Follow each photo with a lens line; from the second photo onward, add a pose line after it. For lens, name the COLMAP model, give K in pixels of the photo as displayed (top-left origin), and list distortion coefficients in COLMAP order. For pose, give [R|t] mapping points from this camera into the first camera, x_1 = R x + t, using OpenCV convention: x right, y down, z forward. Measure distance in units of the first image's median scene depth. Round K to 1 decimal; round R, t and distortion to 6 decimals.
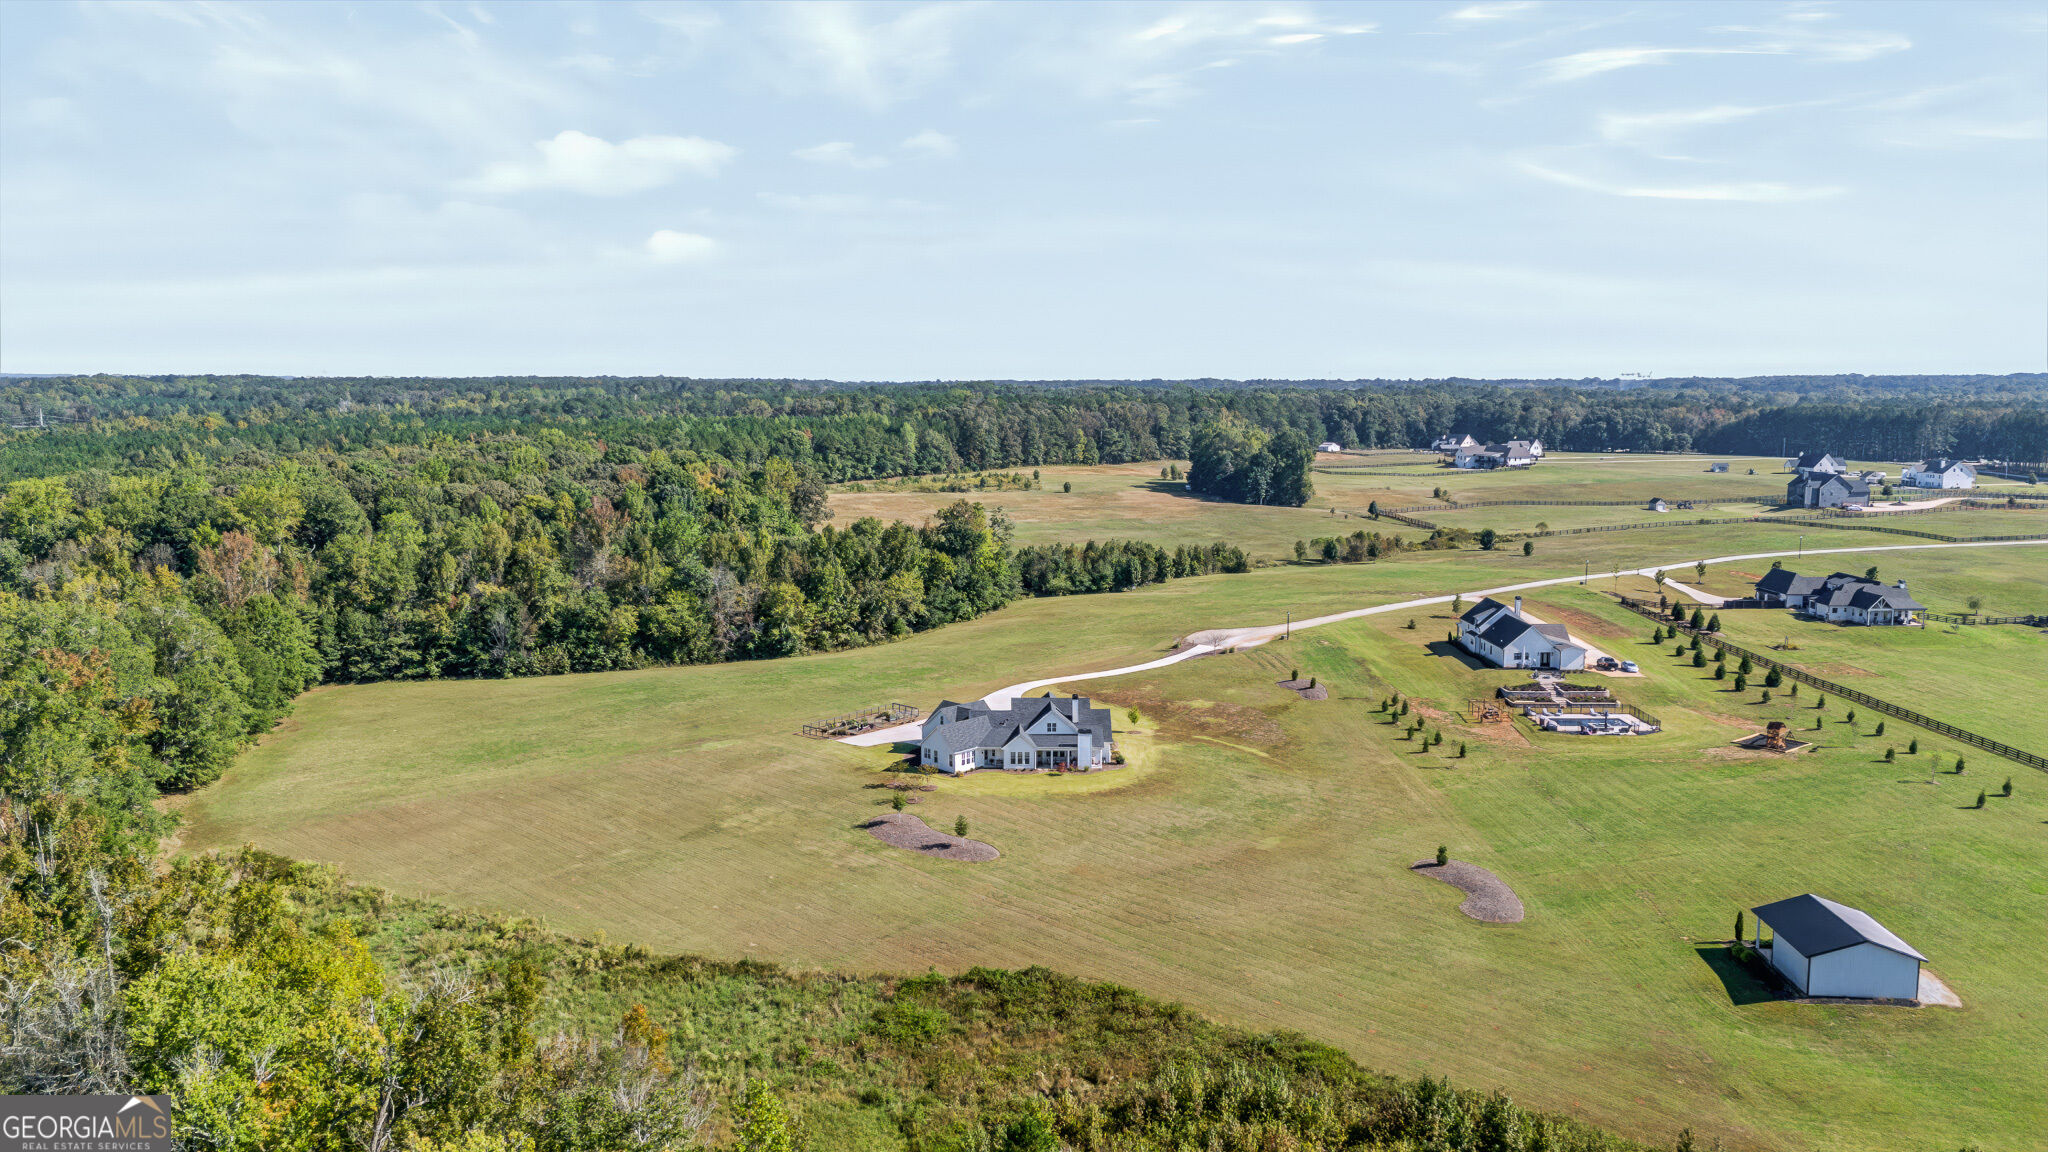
lens RADIAL K [[1495.5, 0, 1024.0], [0, 1495.5, 576.0], [0, 0, 1]] dist [0.153674, -0.229165]
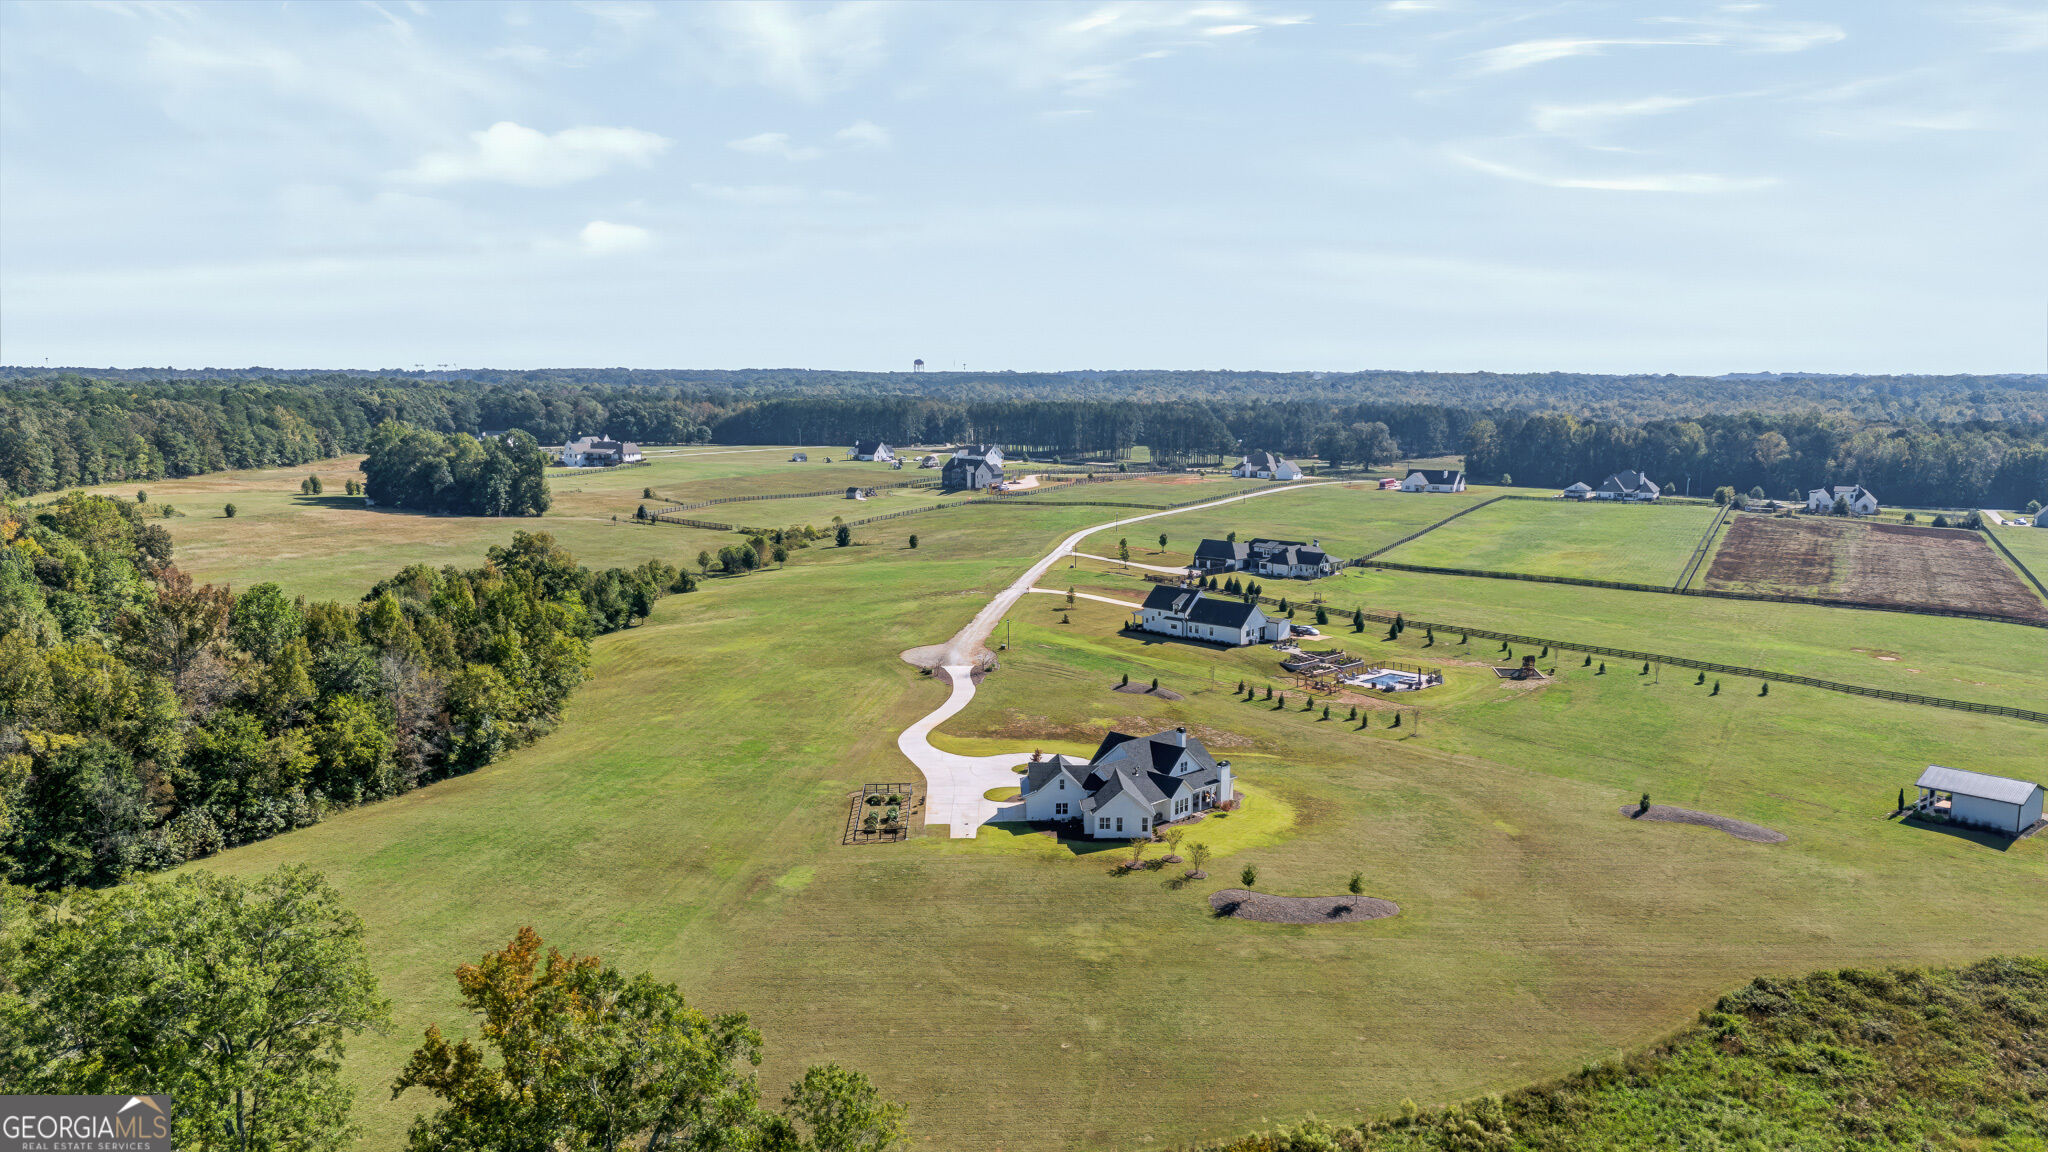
lens RADIAL K [[1502.4, 0, 1024.0], [0, 1502.4, 576.0], [0, 0, 1]] dist [0.093295, -0.094114]
pose [[0.695853, -0.095768, 0.711771, -0.483383], [0.090970, 0.994840, 0.044919, -0.045488], [-0.712400, 0.033493, 0.700974, 0.293160]]
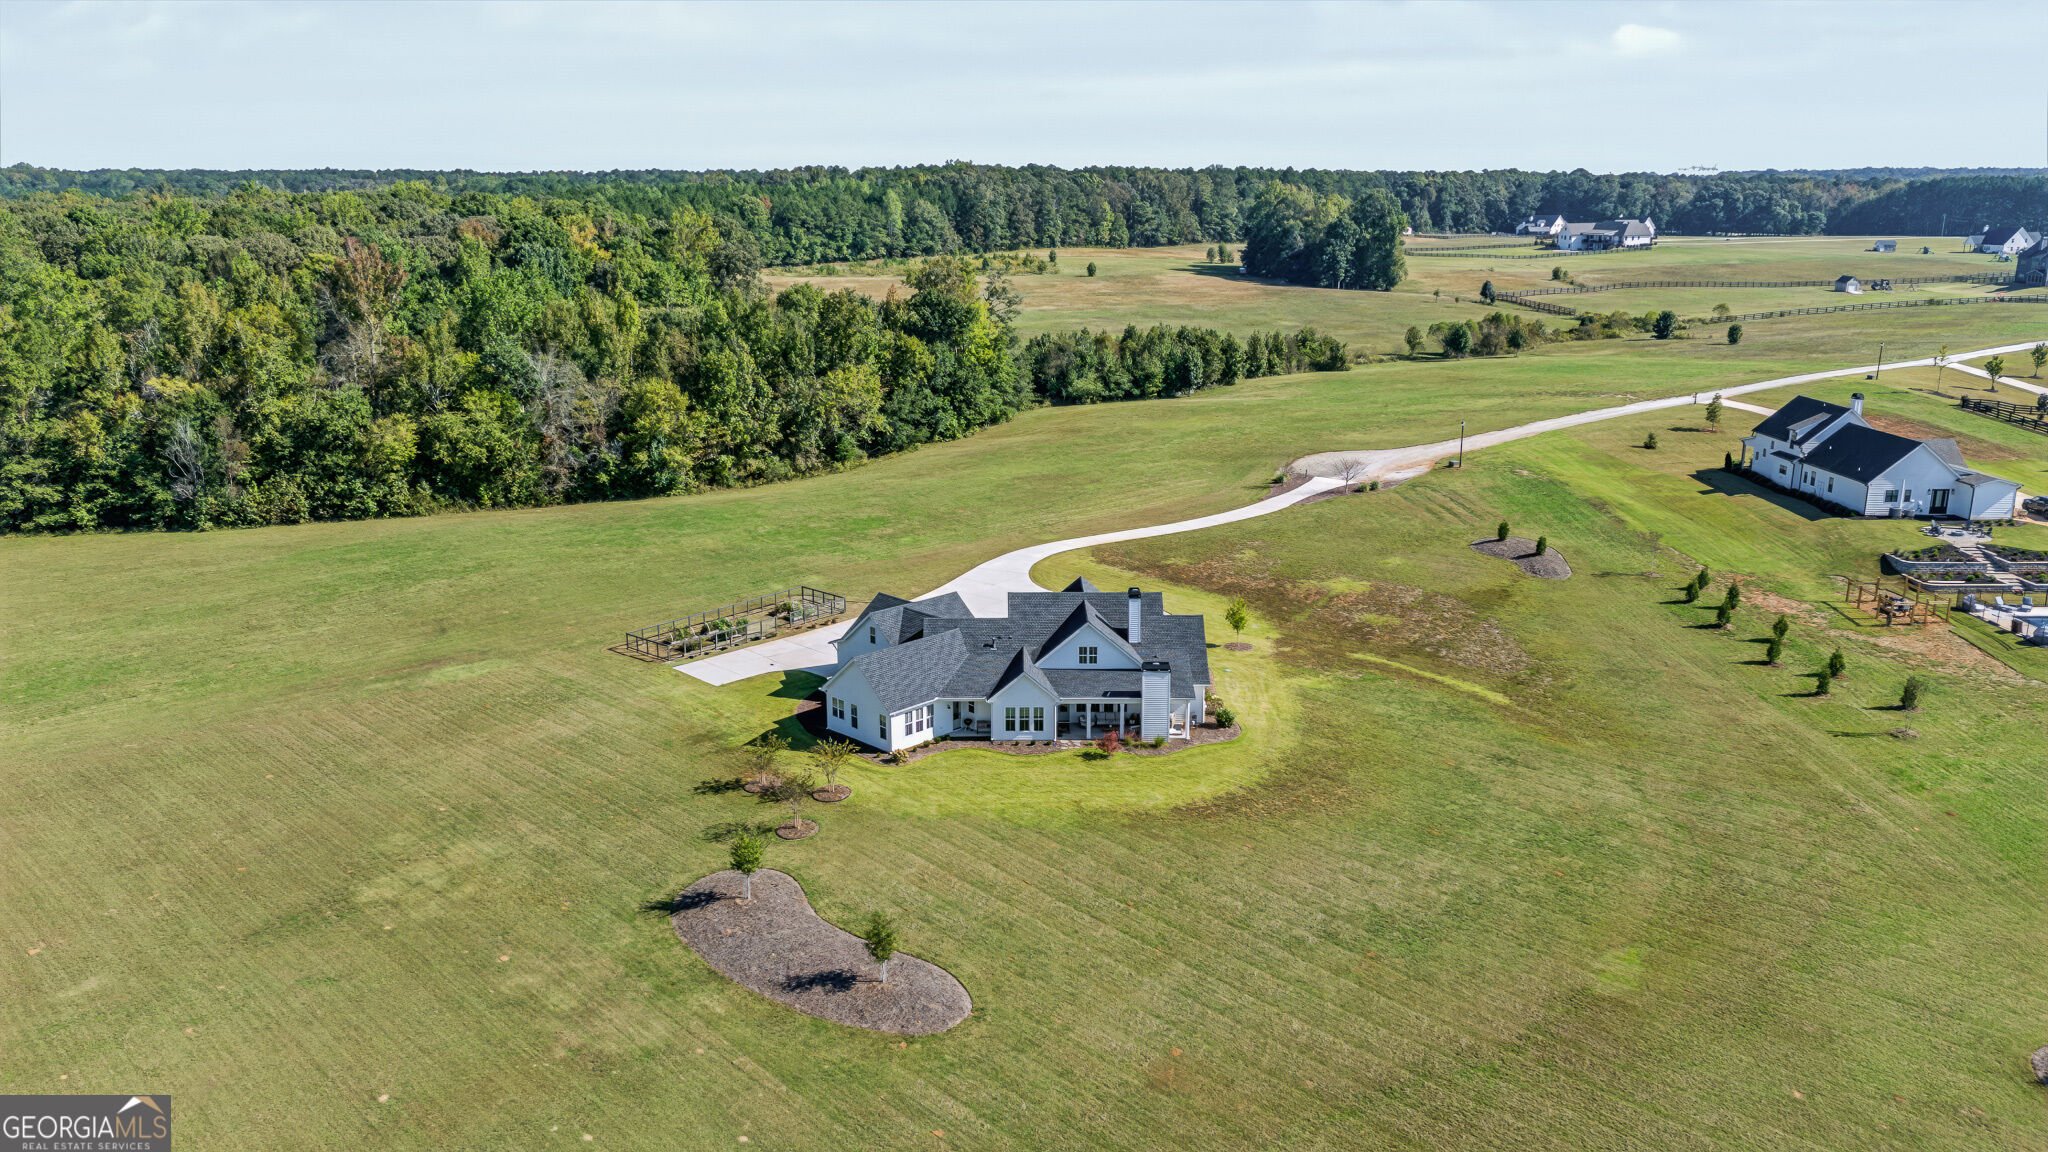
lens RADIAL K [[1502.4, 0, 1024.0], [0, 1502.4, 576.0], [0, 0, 1]] dist [0.093295, -0.094114]
pose [[0.999950, -0.001139, -0.009981, 0.001530], [0.002338, 0.992653, 0.120975, 0.010090], [0.009770, -0.120992, 0.992605, 0.353710]]
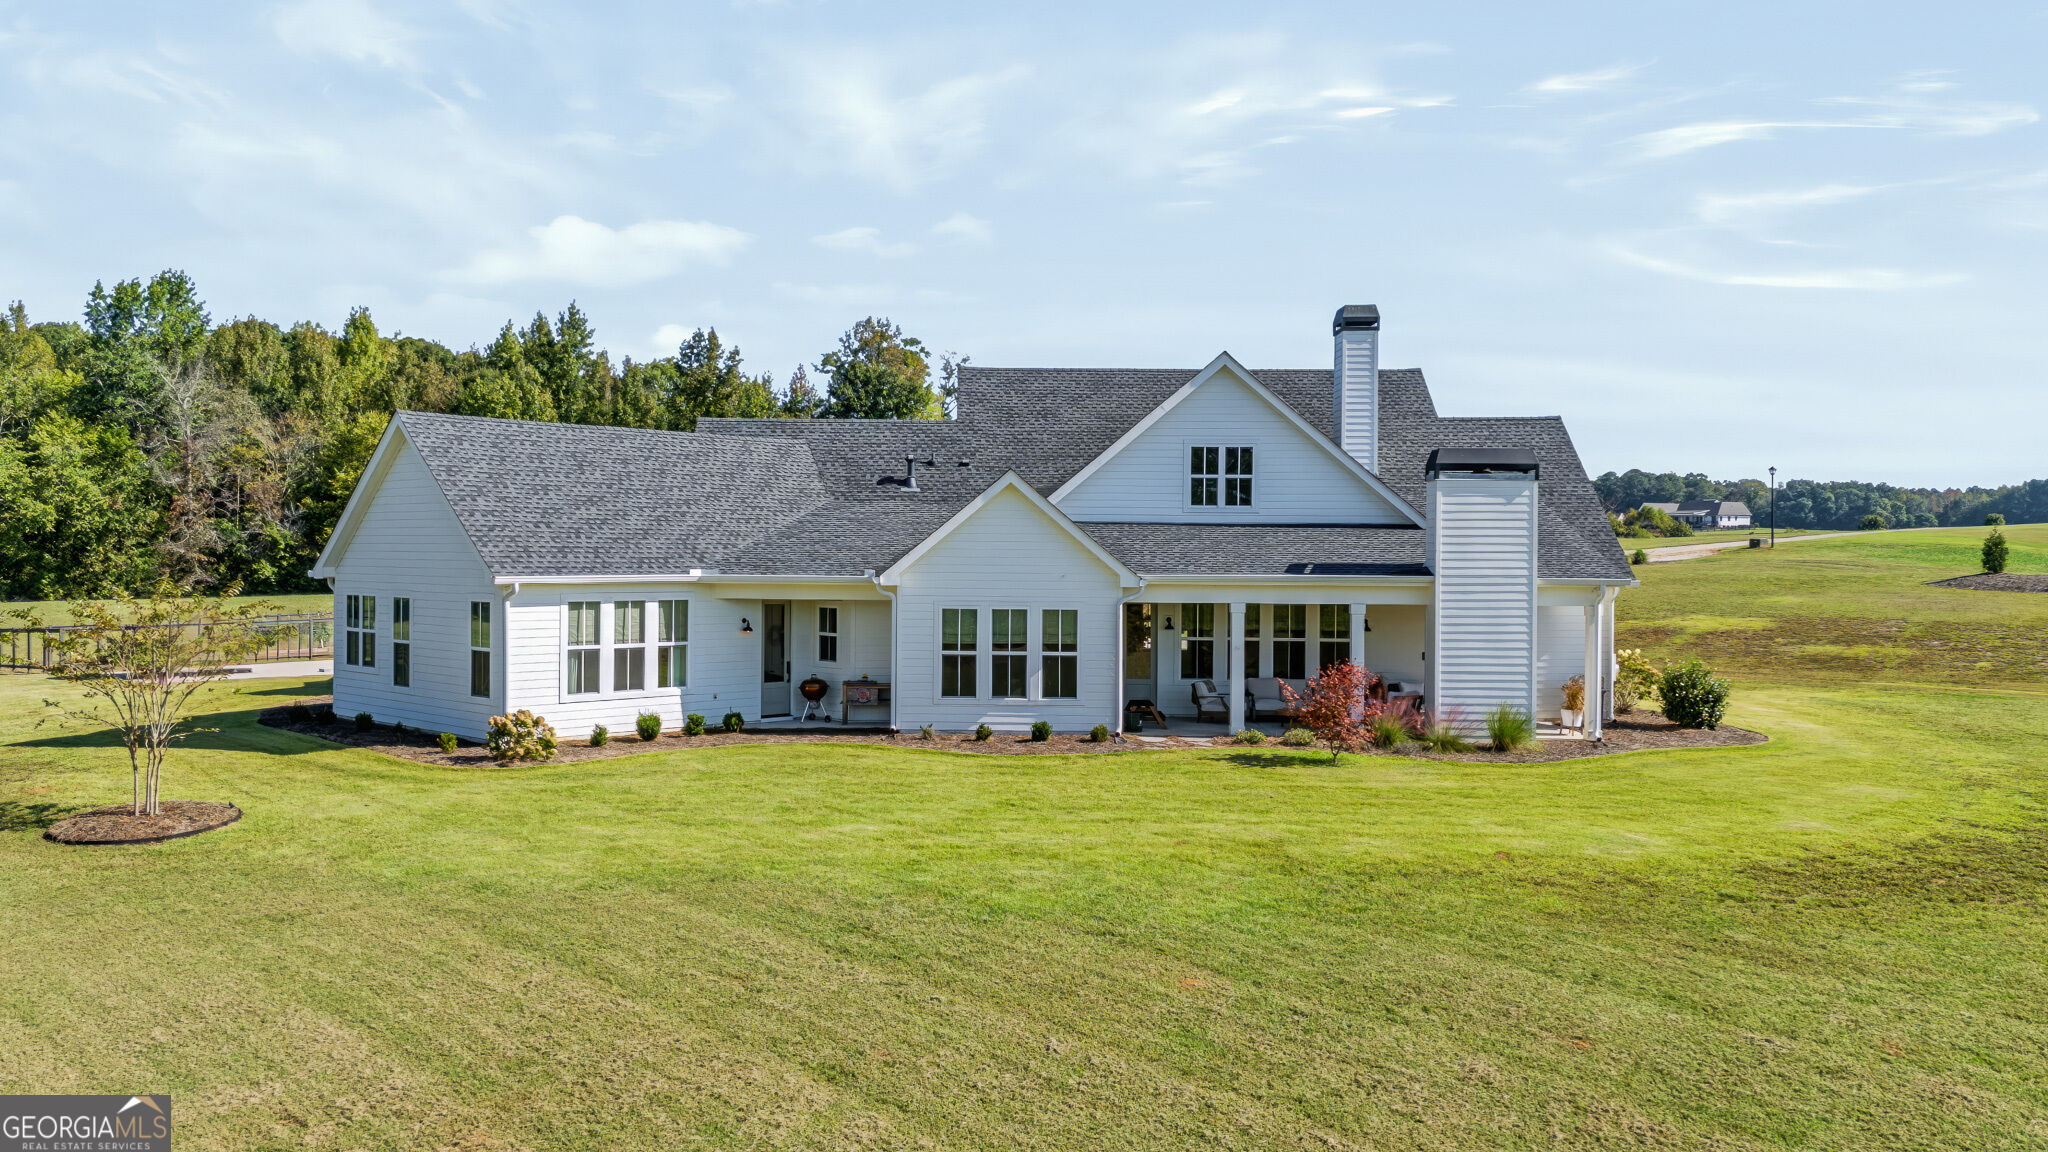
lens RADIAL K [[1644.0, 0, 977.2], [0, 1644.0, 580.0], [0, 0, 1]] dist [0.107284, -0.139146]
pose [[0.999820, 0.004999, -0.018282, -0.001971], [-0.007065, 0.993367, -0.114766, 0.090984], [0.017587, 0.114875, 0.993224, 0.583704]]
